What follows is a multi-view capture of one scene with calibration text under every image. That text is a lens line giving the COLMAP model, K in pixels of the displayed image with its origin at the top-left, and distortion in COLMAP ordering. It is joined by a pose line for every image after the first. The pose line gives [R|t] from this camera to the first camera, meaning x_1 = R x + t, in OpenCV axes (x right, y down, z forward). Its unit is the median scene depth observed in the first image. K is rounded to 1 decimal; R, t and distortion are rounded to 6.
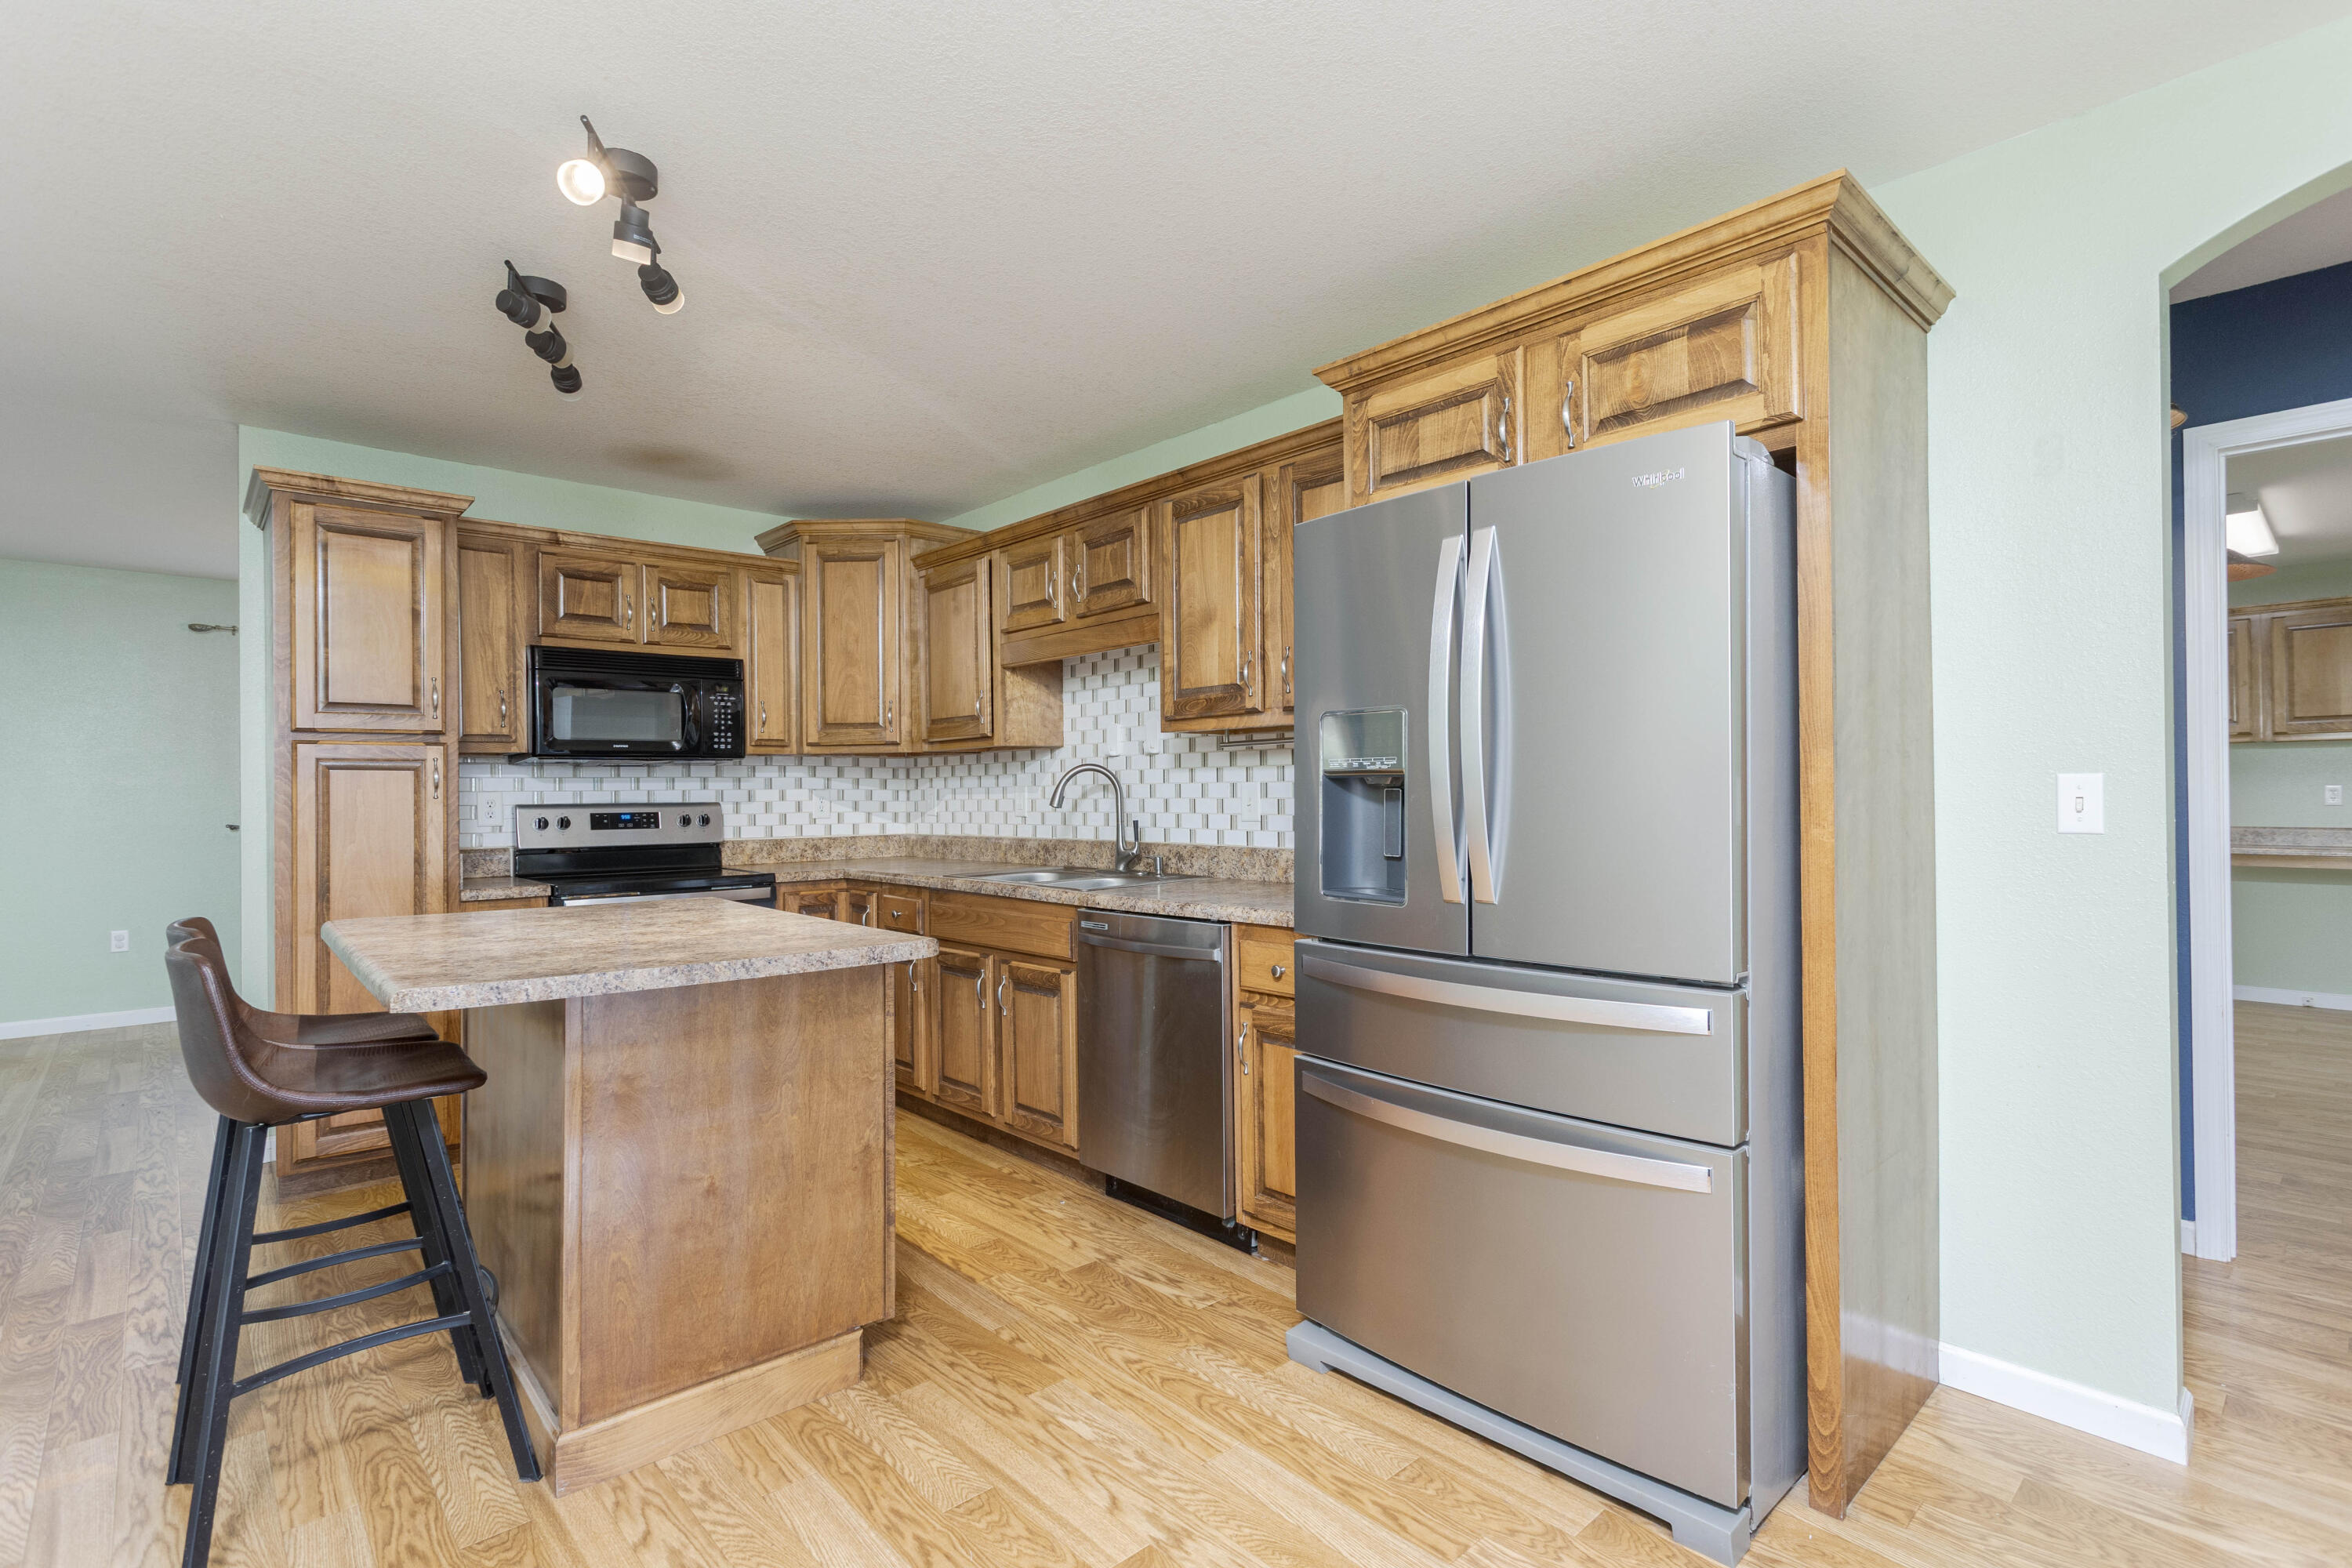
lens RADIAL K [[1114.7, 0, 1186.7], [0, 1114.7, 790.9], [0, 0, 1]] dist [0.007312, 0.001560]
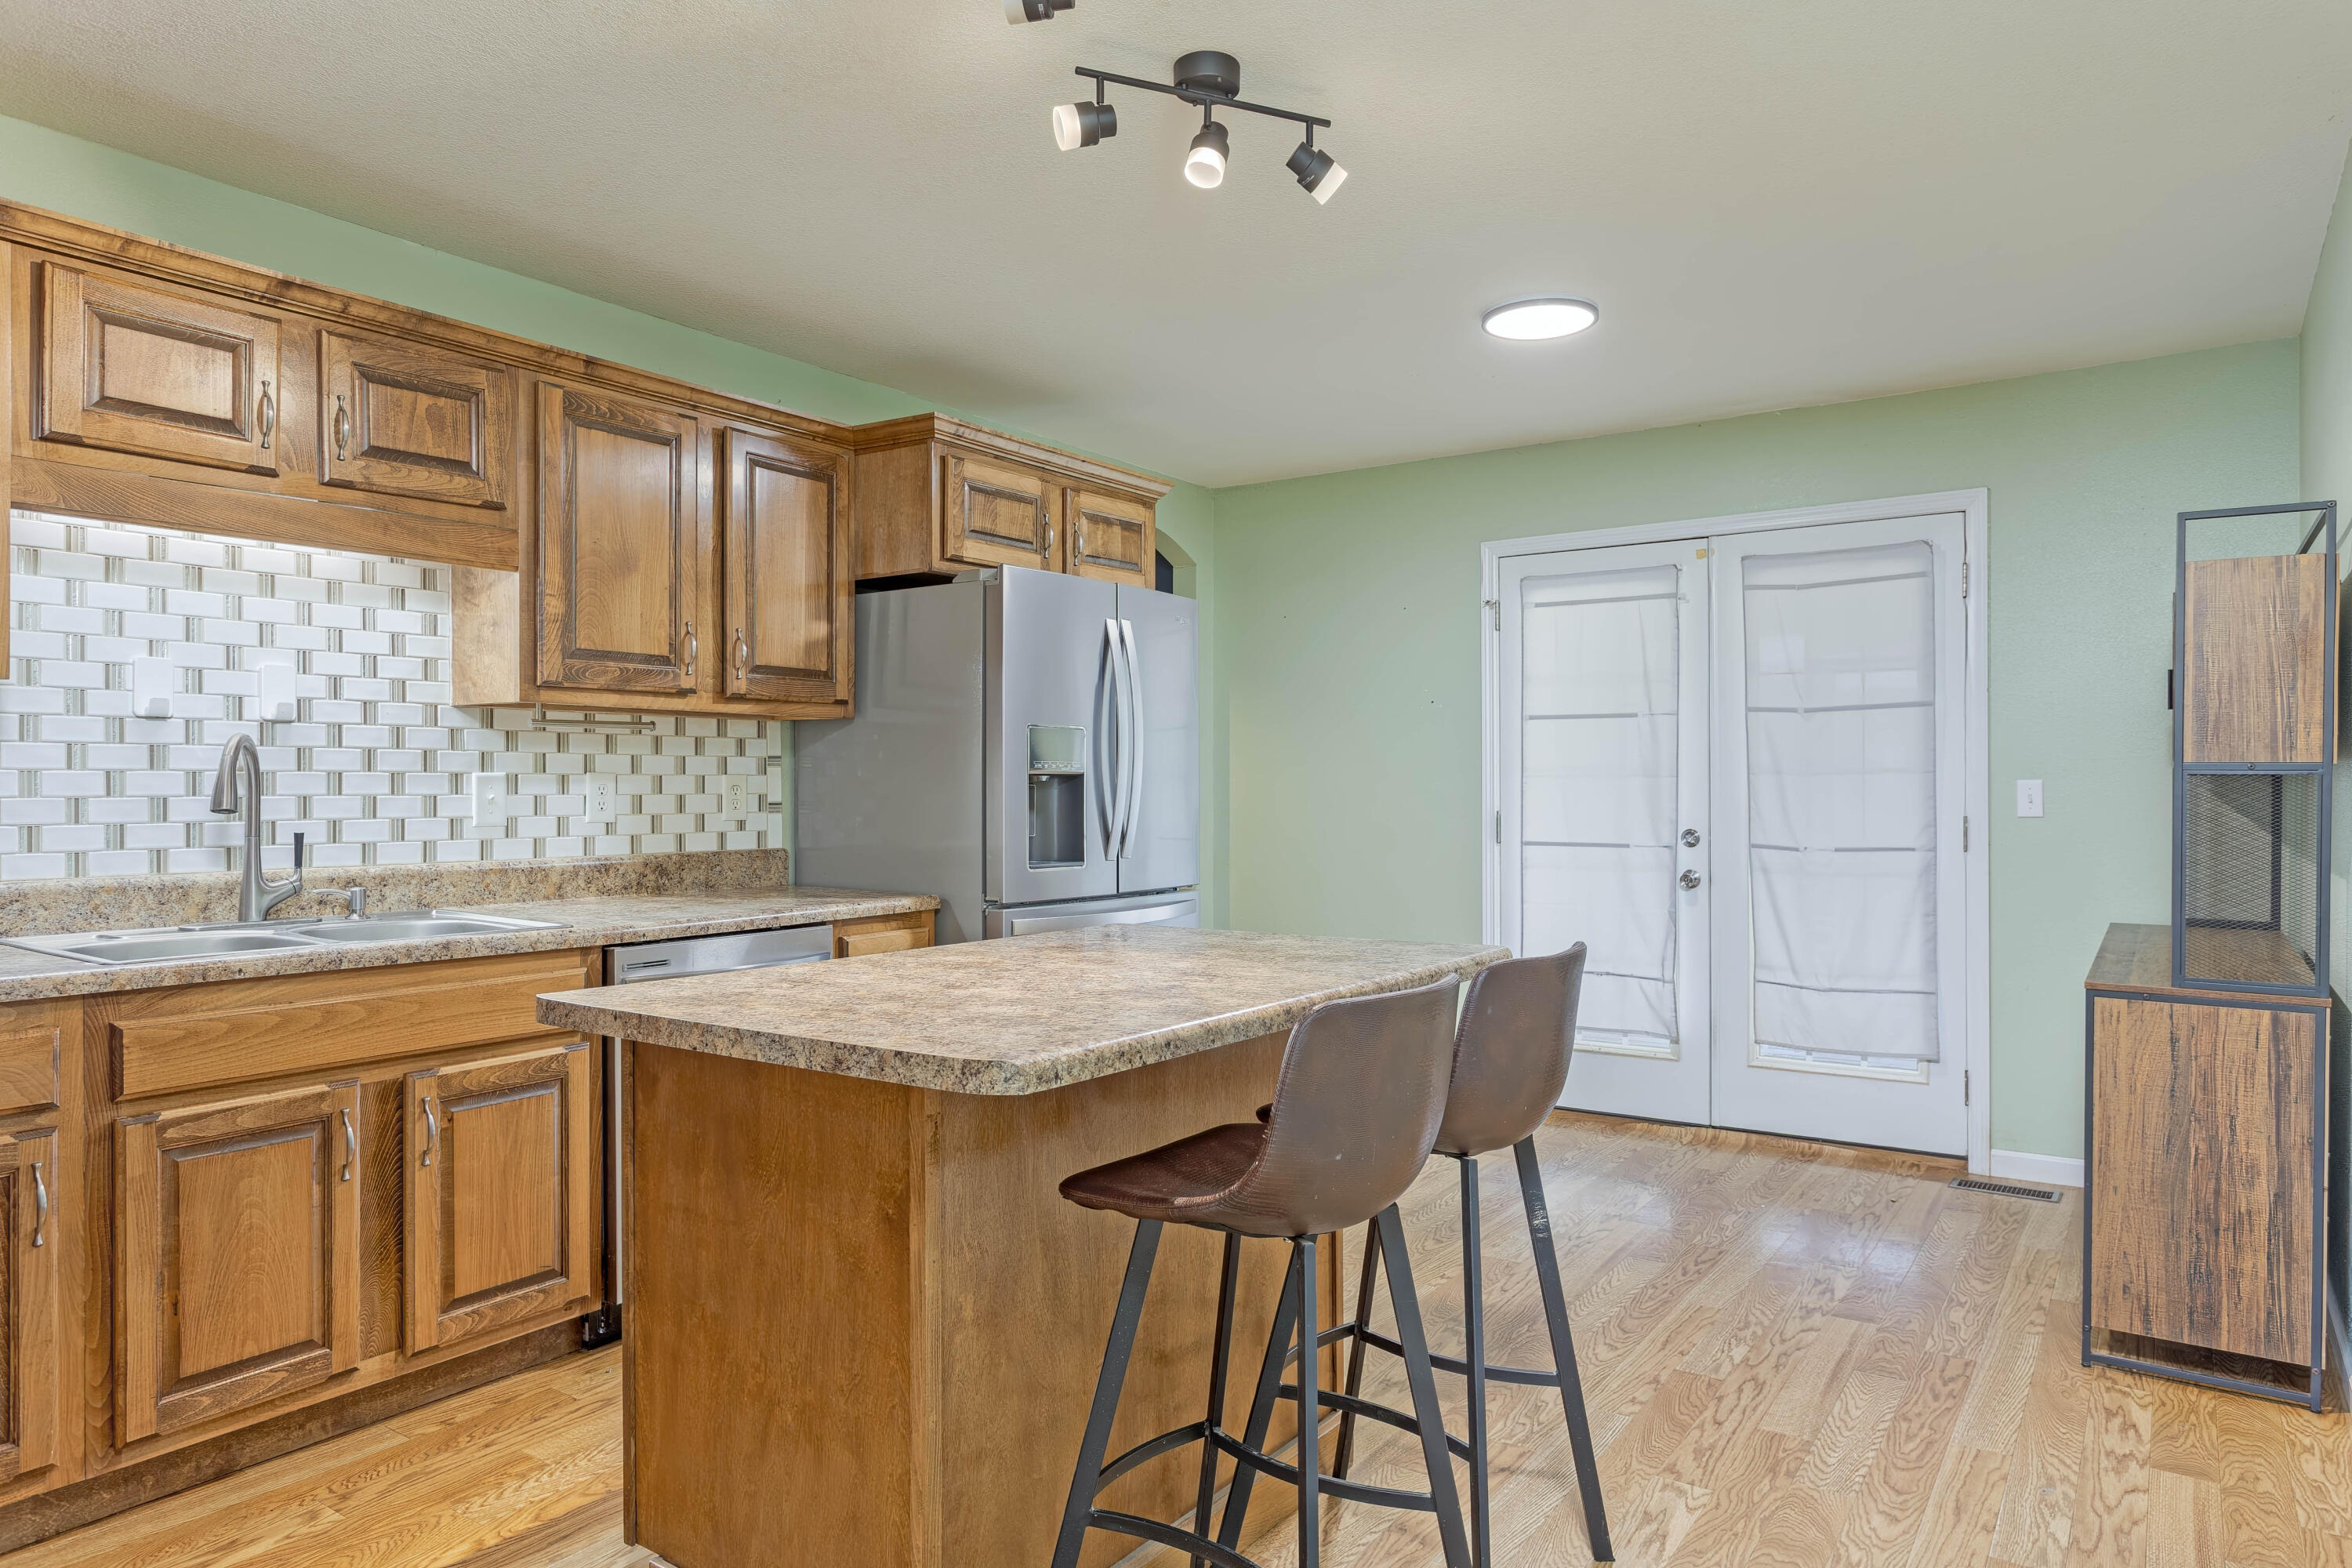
lens RADIAL K [[1476.2, 0, 1170.5], [0, 1476.2, 784.5], [0, 0, 1]] dist [-0.002362, 0.001471]
pose [[-0.218131, 0.011185, 0.975855, -1.044605], [0.001407, 0.999937, -0.011146, 0.011689], [-0.975919, -0.001059, -0.218133, 0.821249]]
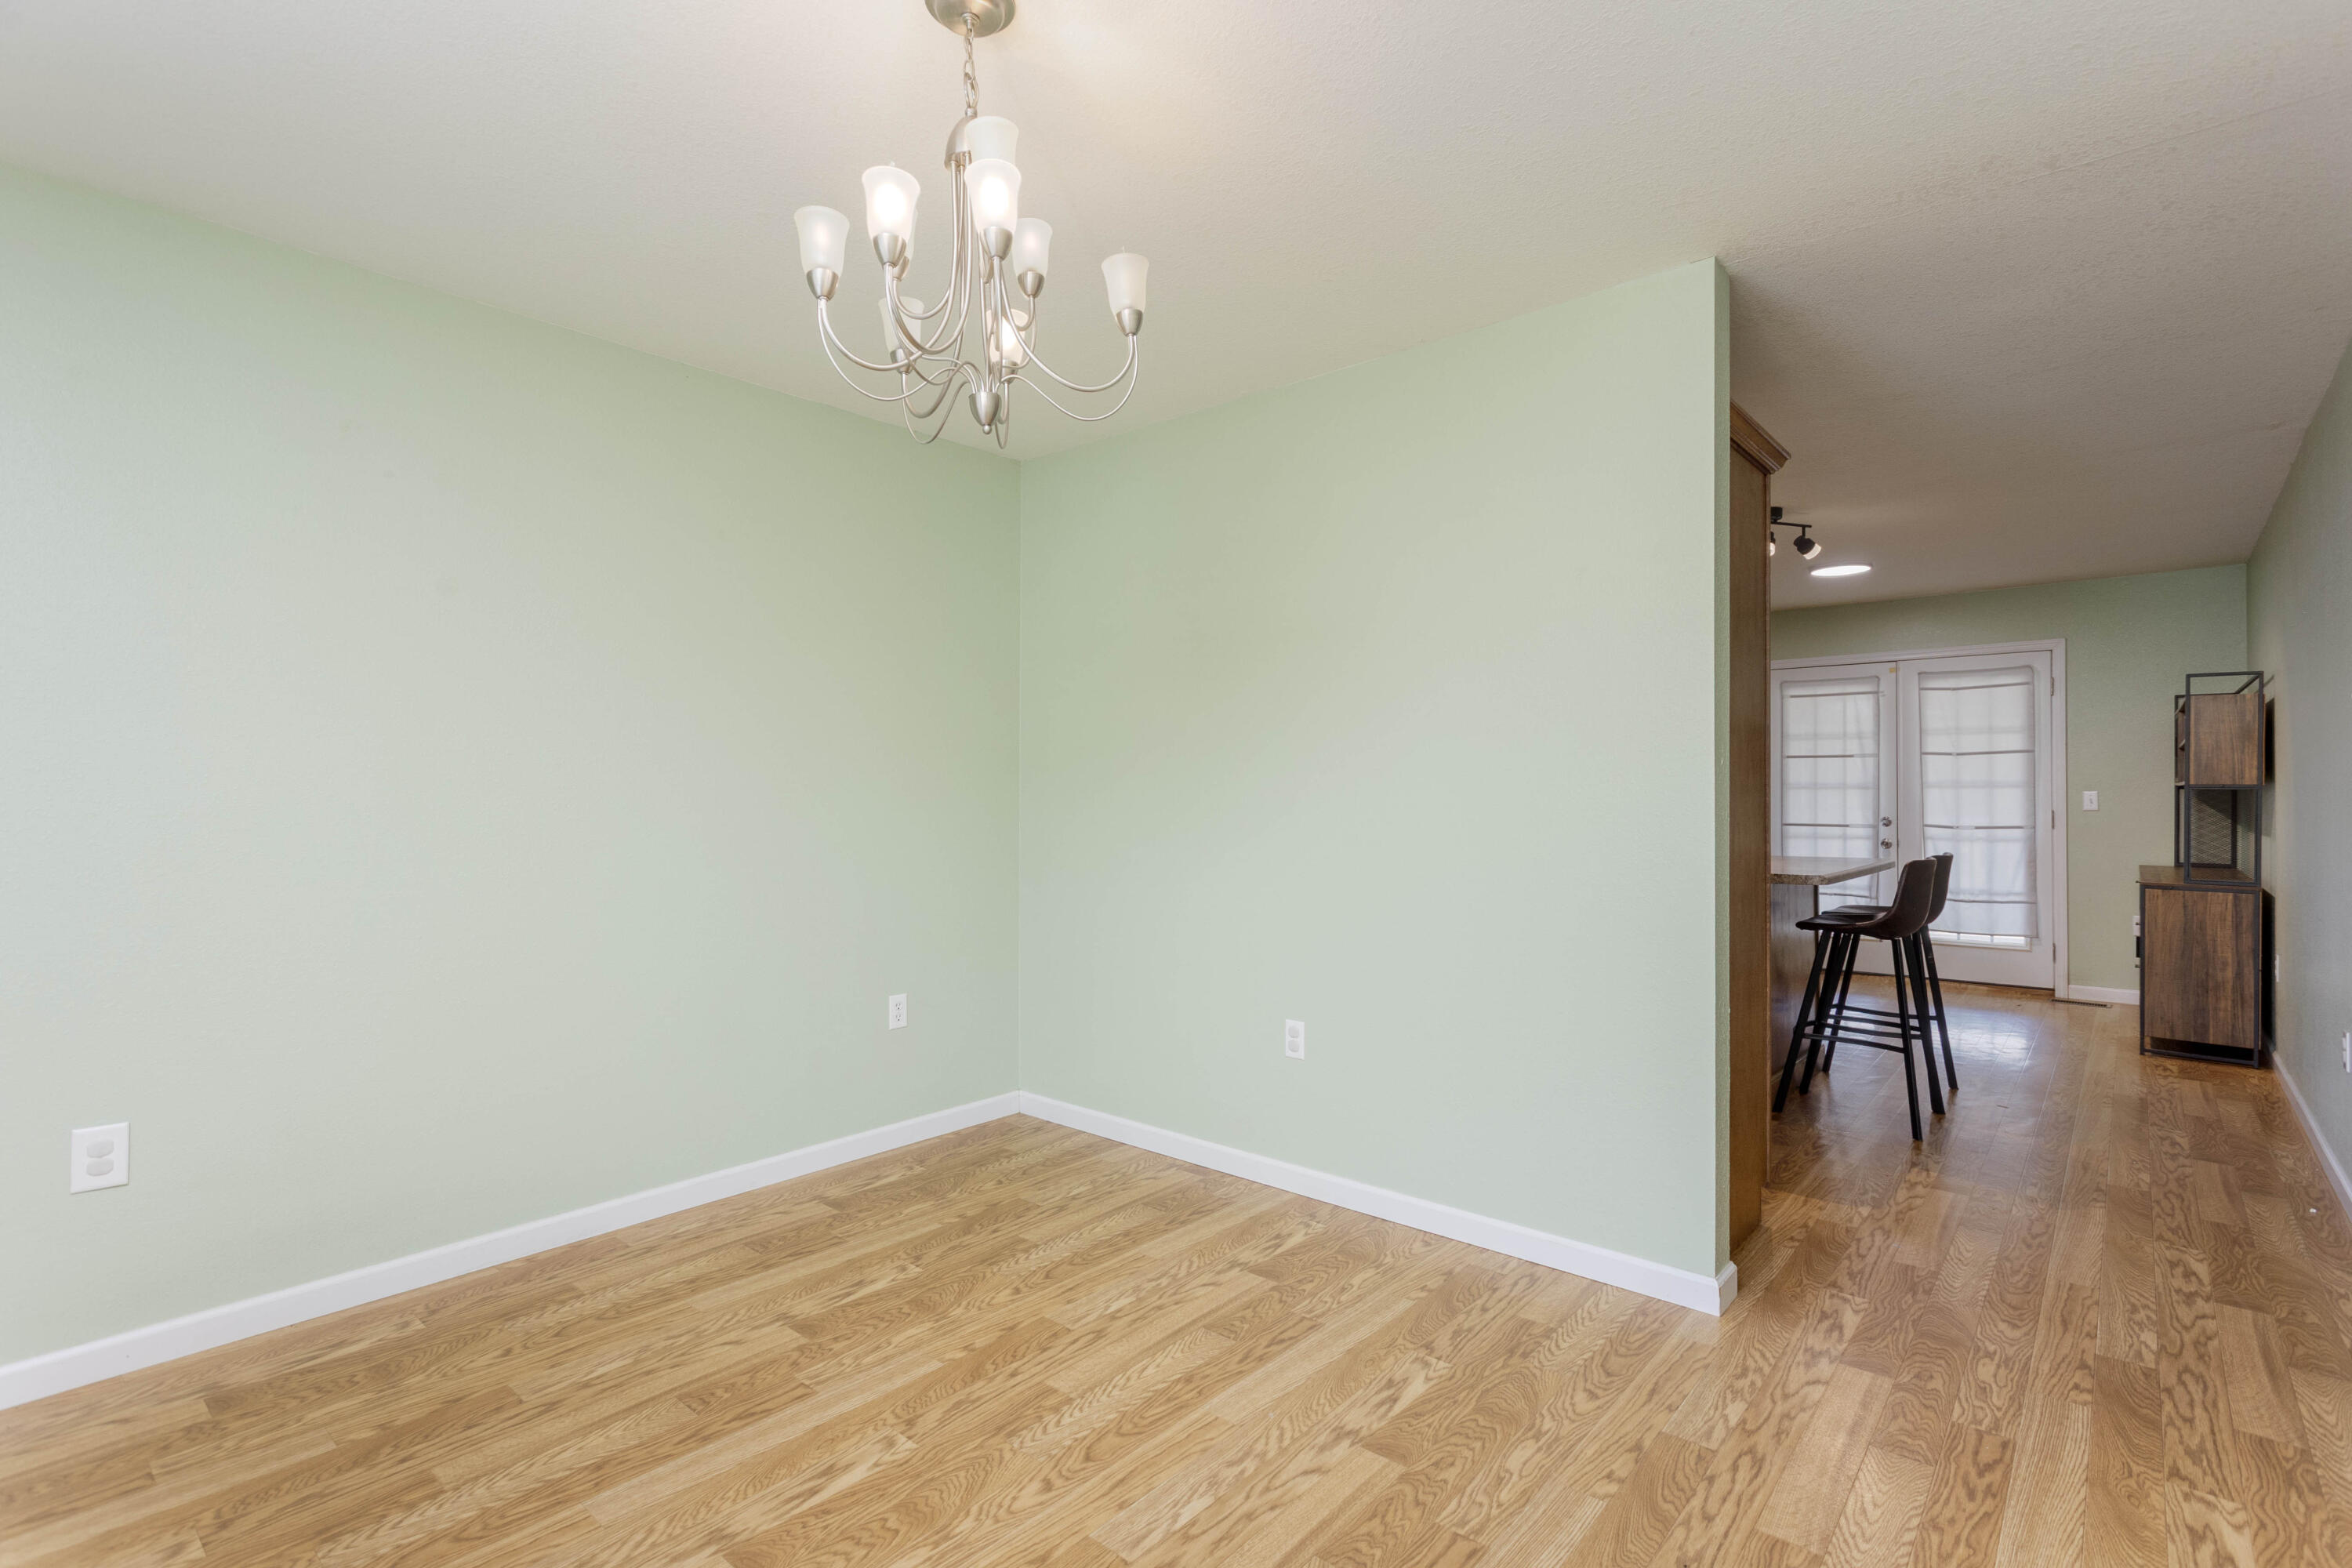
lens RADIAL K [[1114.7, 0, 1185.1], [0, 1114.7, 786.1], [0, 0, 1]] dist [0.007312, 0.001560]
pose [[-0.112740, 0.016578, 0.993486, -1.645742], [-0.001136, 0.999858, -0.016814, 0.019215], [-0.993624, -0.003024, -0.112705, 1.528543]]
